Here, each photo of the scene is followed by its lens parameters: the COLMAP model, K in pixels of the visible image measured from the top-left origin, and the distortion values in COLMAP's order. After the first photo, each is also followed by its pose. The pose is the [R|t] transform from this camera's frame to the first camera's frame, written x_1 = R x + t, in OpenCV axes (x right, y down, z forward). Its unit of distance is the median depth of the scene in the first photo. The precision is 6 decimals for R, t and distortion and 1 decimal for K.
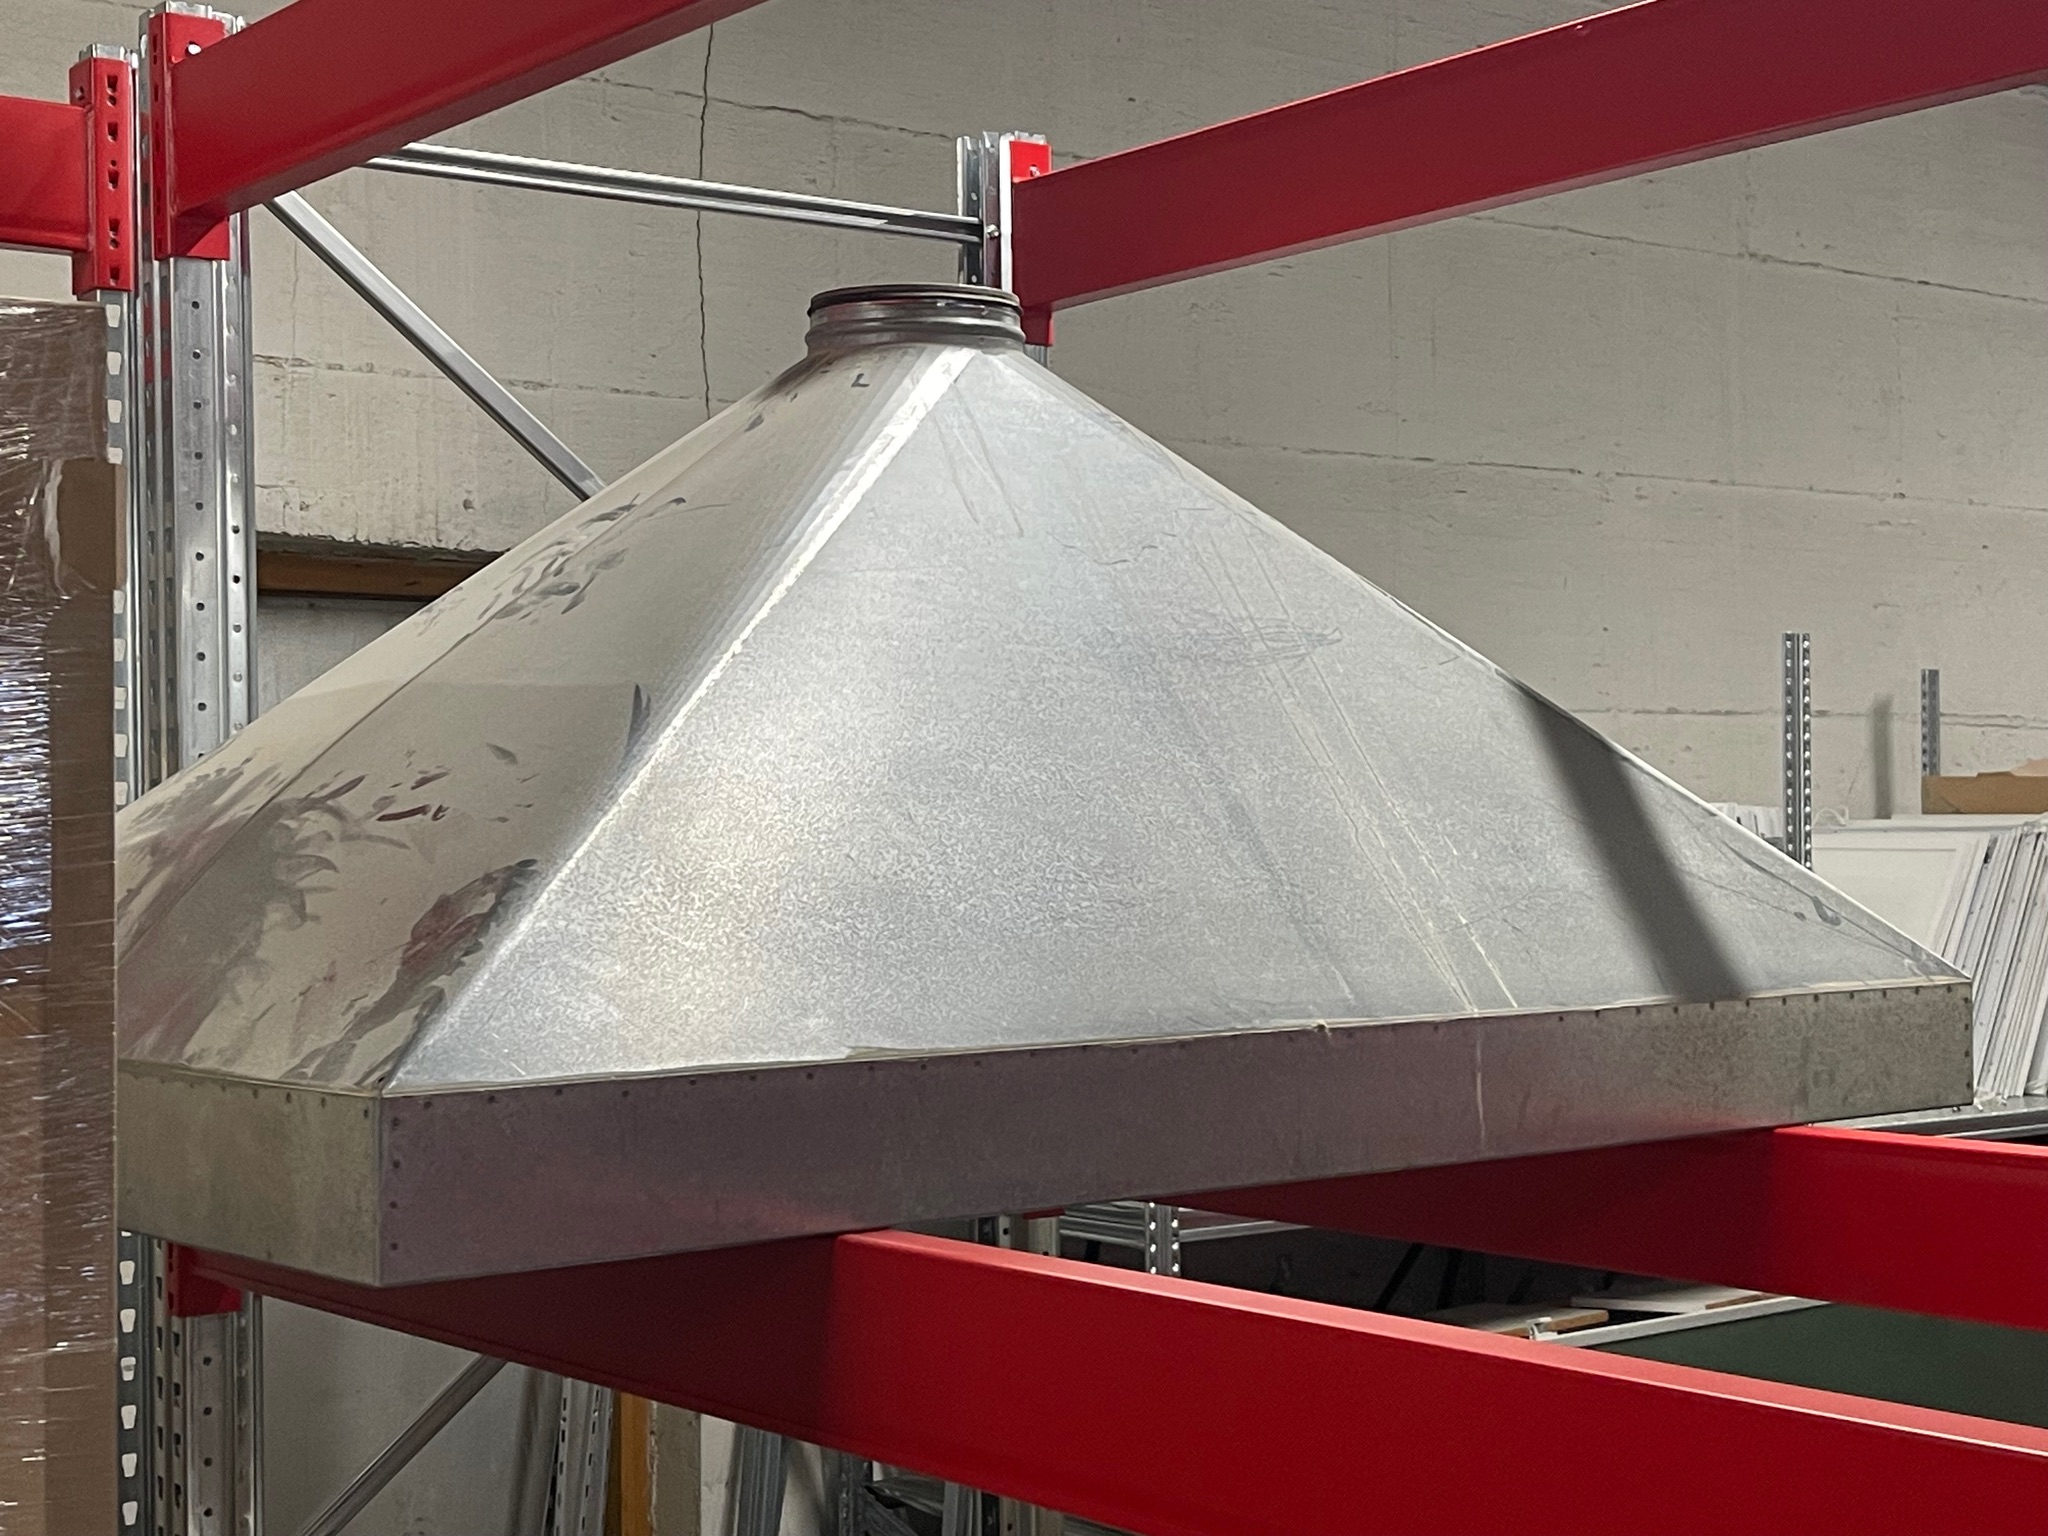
lens RADIAL K [[3036.8, 0, 1022.8], [0, 3036.8, 771.7], [0, 0, 1]] dist [0.203741, 0.000000]
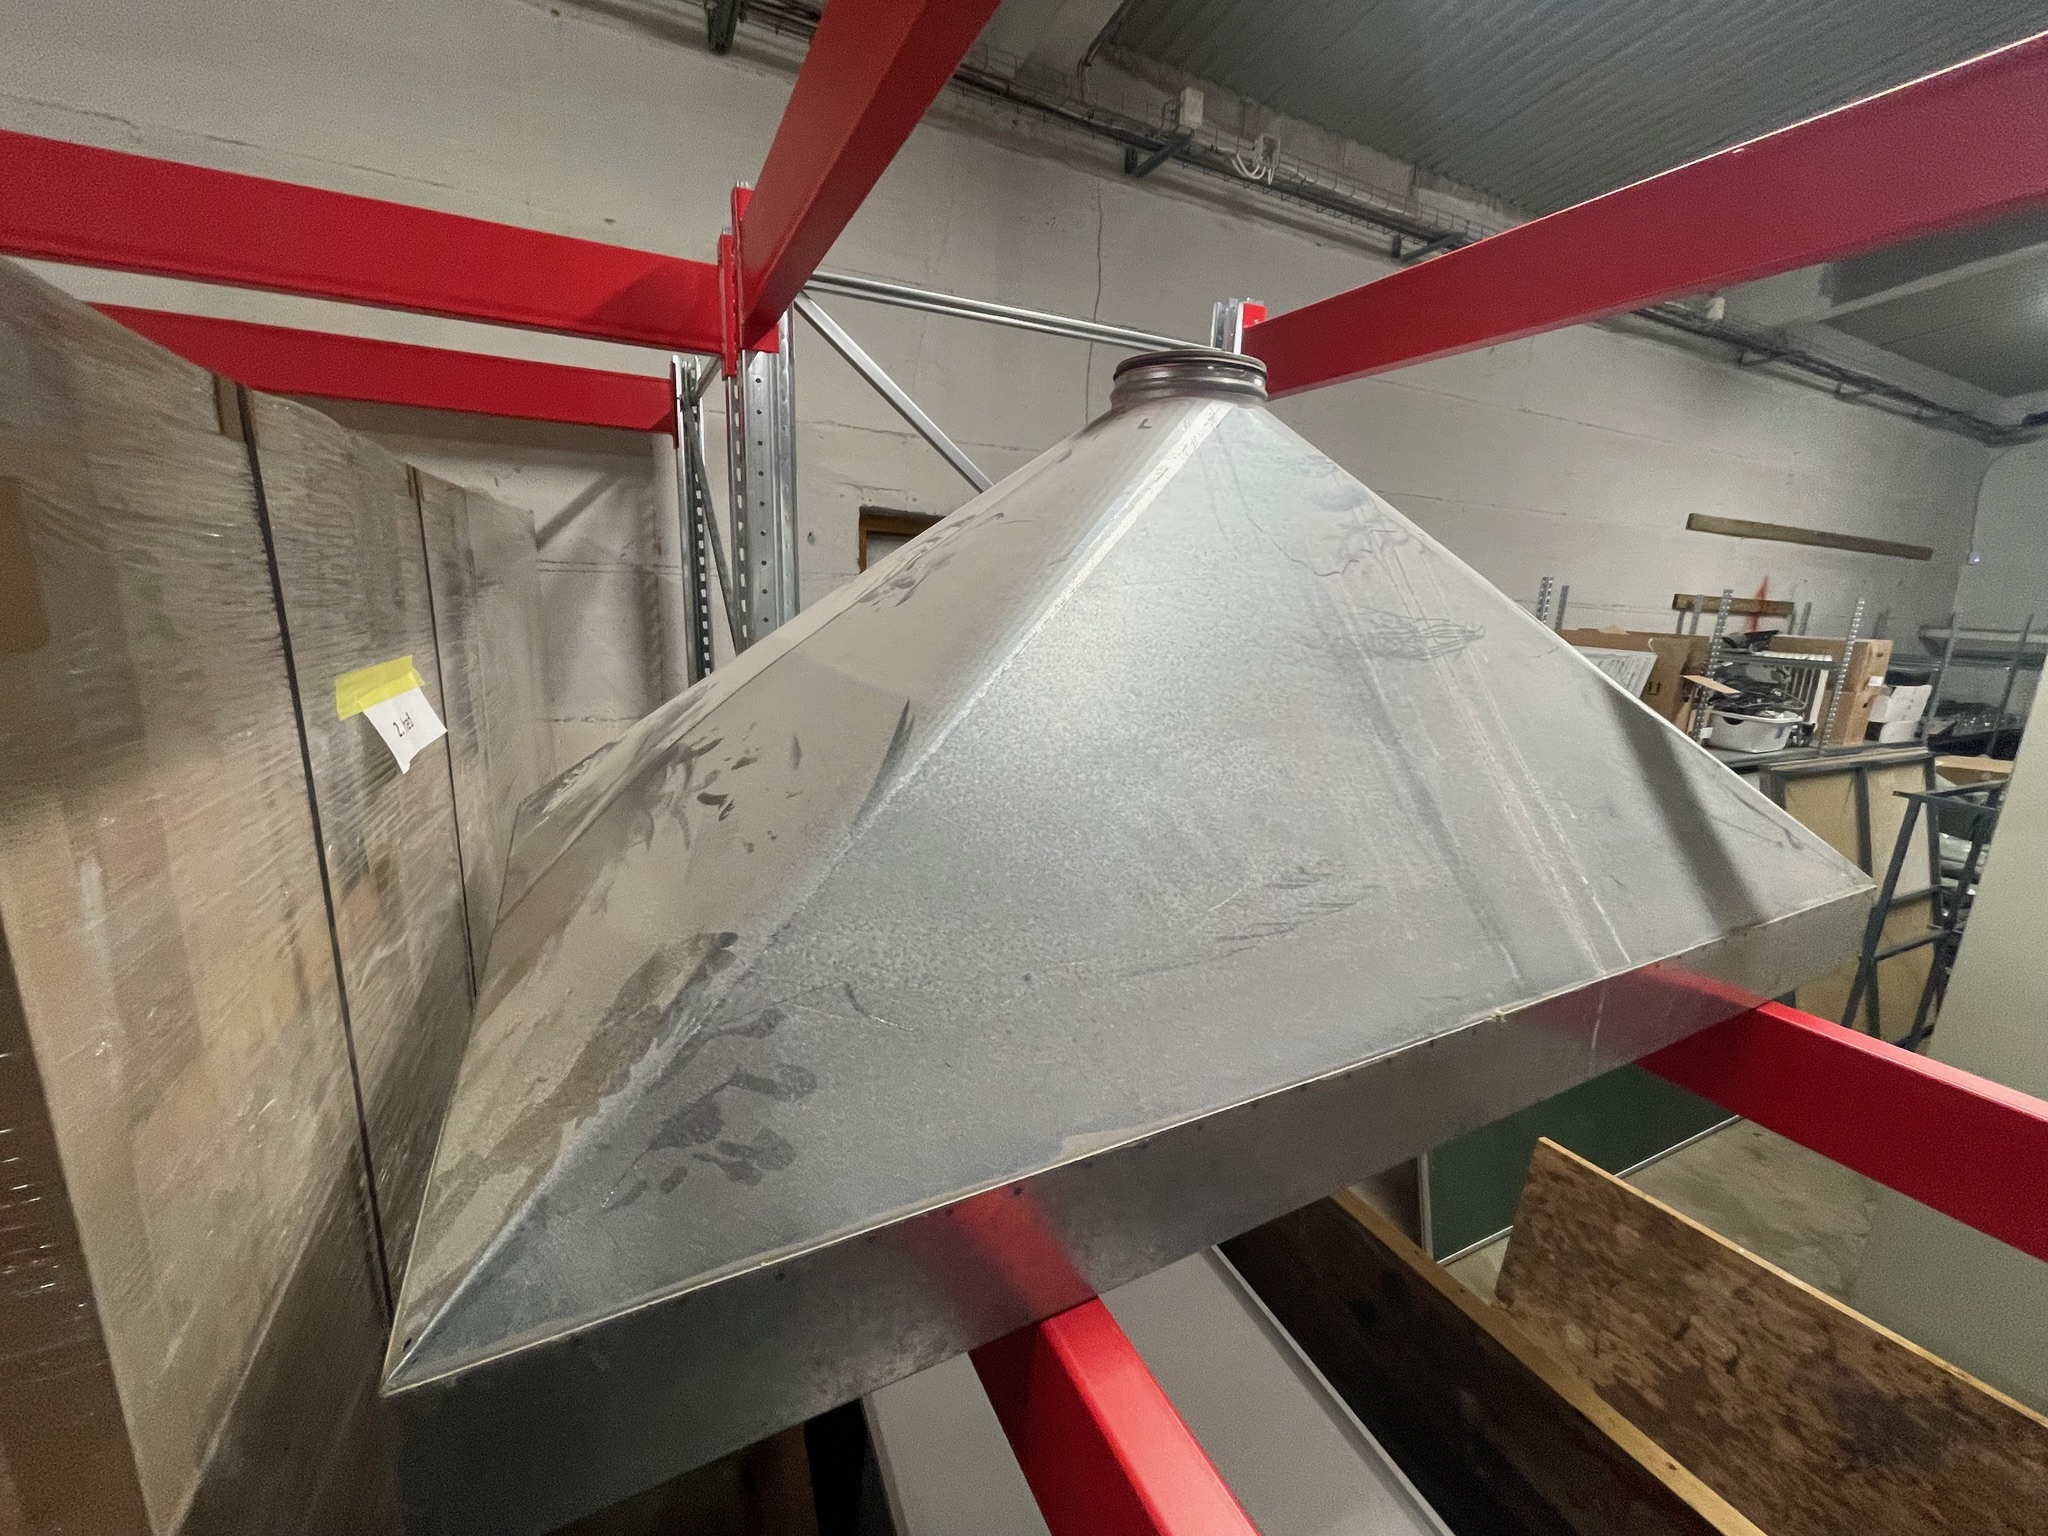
lens RADIAL K [[822.7, 0, 1020.5], [0, 822.7, 765.2], [0, 0, 1]] dist [-0.000387, -0.000191]
pose [[0.979205, 0.091892, -0.180868, -0.027996], [-0.048436, 0.971646, 0.231427, -0.063907], [0.197006, -0.217854, 0.955891, 0.612535]]
